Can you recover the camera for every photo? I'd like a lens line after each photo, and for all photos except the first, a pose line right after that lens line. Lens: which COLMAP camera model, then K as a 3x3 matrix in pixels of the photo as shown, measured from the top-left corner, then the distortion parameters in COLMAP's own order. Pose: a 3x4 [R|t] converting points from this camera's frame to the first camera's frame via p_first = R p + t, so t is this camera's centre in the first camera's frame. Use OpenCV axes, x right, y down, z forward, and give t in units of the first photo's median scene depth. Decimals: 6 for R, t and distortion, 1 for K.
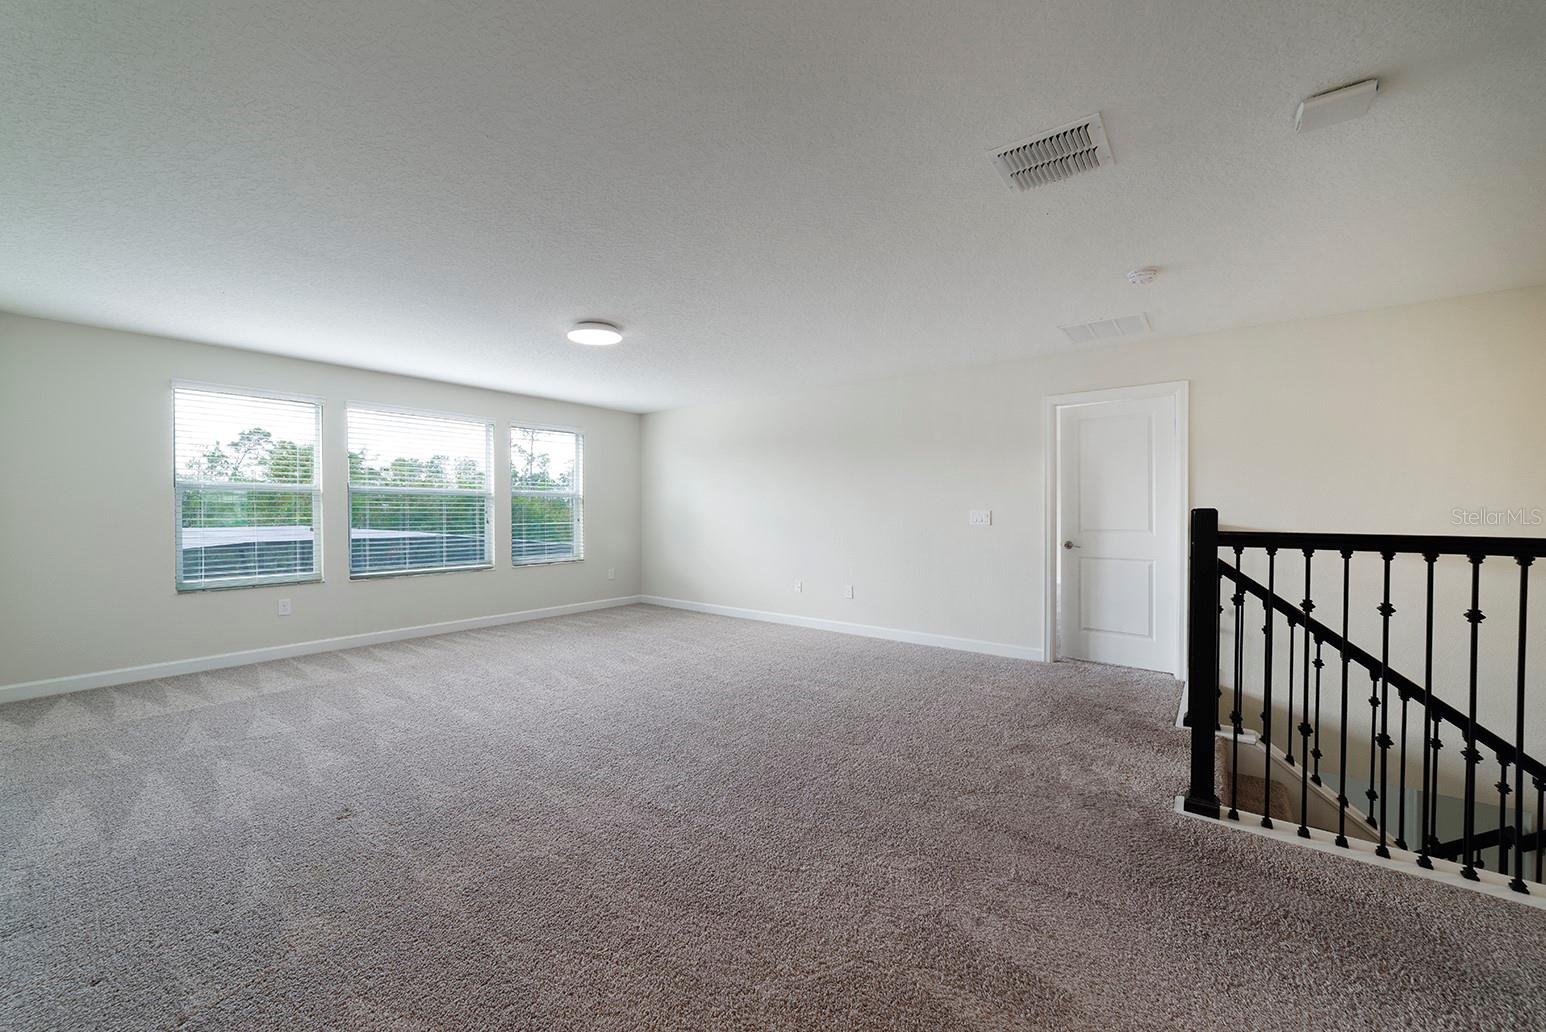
lens RADIAL K [[594.1, 0, 773.4], [0, 594.1, 516.9], [0, 0, 1]] dist [-0.012086, 0.002541]
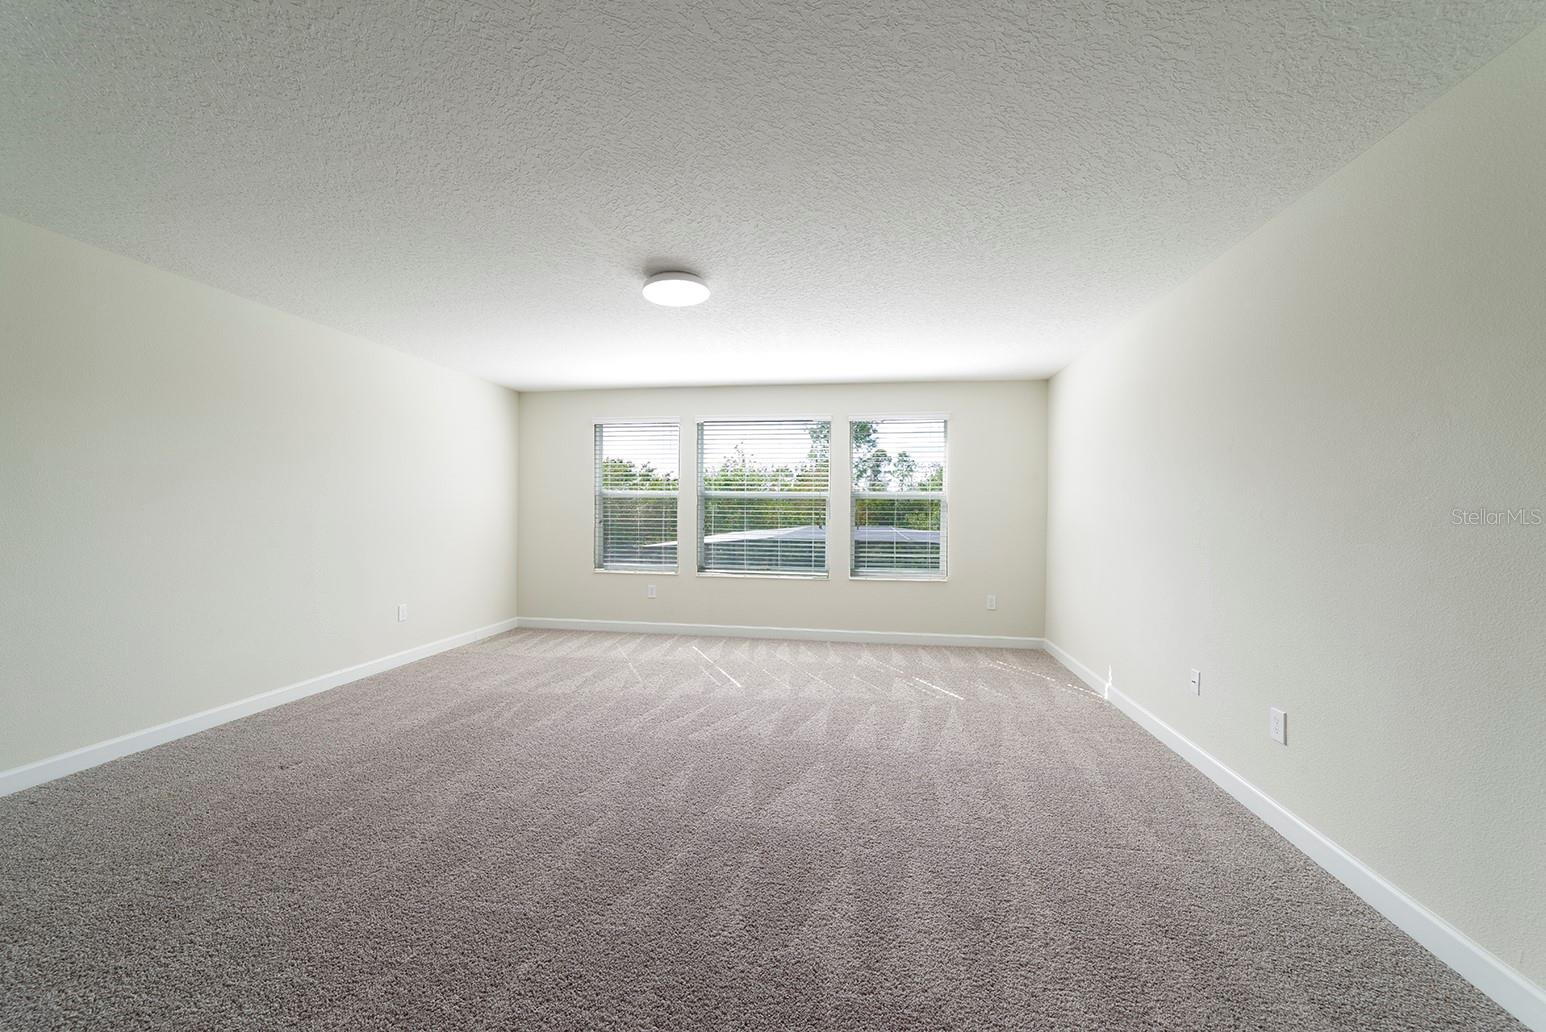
lens RADIAL K [[594.1, 0, 775.5], [0, 594.1, 514.6], [0, 0, 1]] dist [-0.012086, 0.002541]
pose [[0.445072, 0.002872, -0.895490, 0.298676], [-0.019026, 0.999799, -0.006250, -0.003304], [0.895293, 0.019820, 0.445037, 0.491444]]
